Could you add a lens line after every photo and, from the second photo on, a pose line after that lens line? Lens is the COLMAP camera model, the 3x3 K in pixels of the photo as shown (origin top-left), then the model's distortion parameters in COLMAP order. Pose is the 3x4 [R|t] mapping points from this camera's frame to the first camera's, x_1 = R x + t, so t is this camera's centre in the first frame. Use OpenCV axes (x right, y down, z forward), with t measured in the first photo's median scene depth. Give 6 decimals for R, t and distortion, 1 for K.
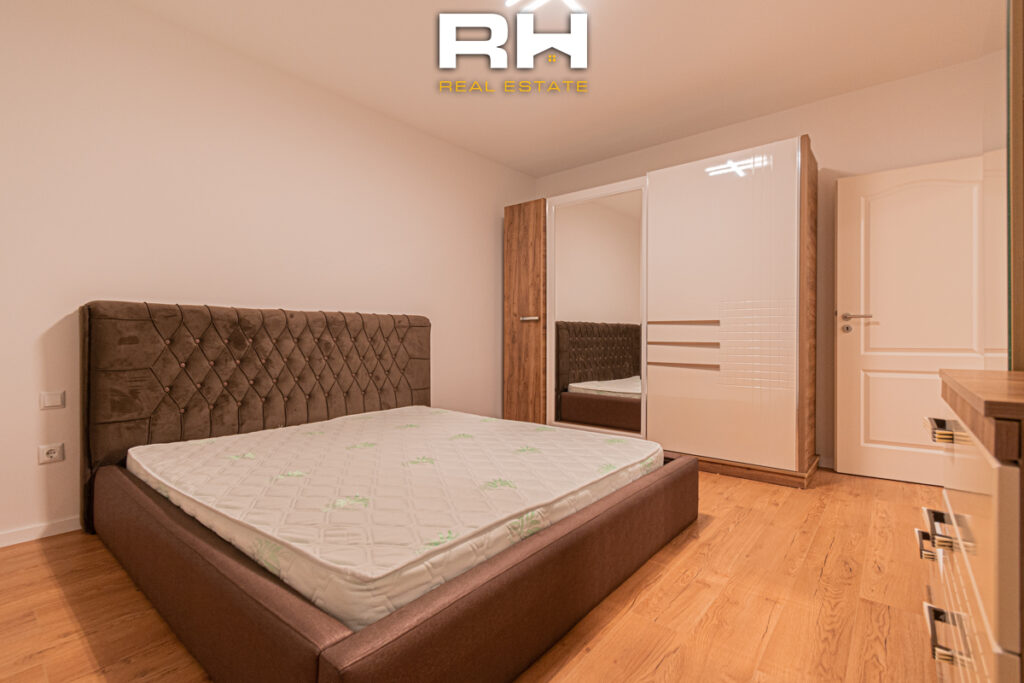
lens RADIAL K [[461.3, 0, 511.8], [0, 461.3, 338.0], [0, 0, 1]] dist [0.004373, -0.000760]
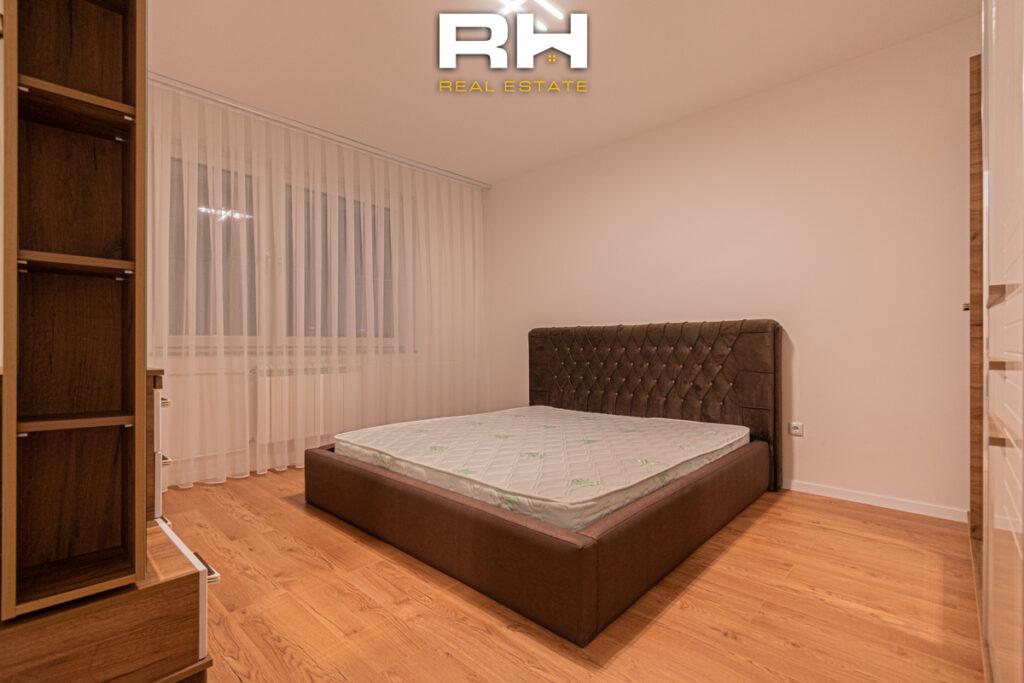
lens RADIAL K [[461.3, 0, 512.6], [0, 461.3, 345.8], [0, 0, 1]] dist [0.004373, -0.000760]
pose [[-0.050706, -0.003191, -0.998708, 1.500611], [0.002226, 0.999992, -0.003309, 0.001148], [0.998711, -0.002391, -0.050699, 1.403235]]
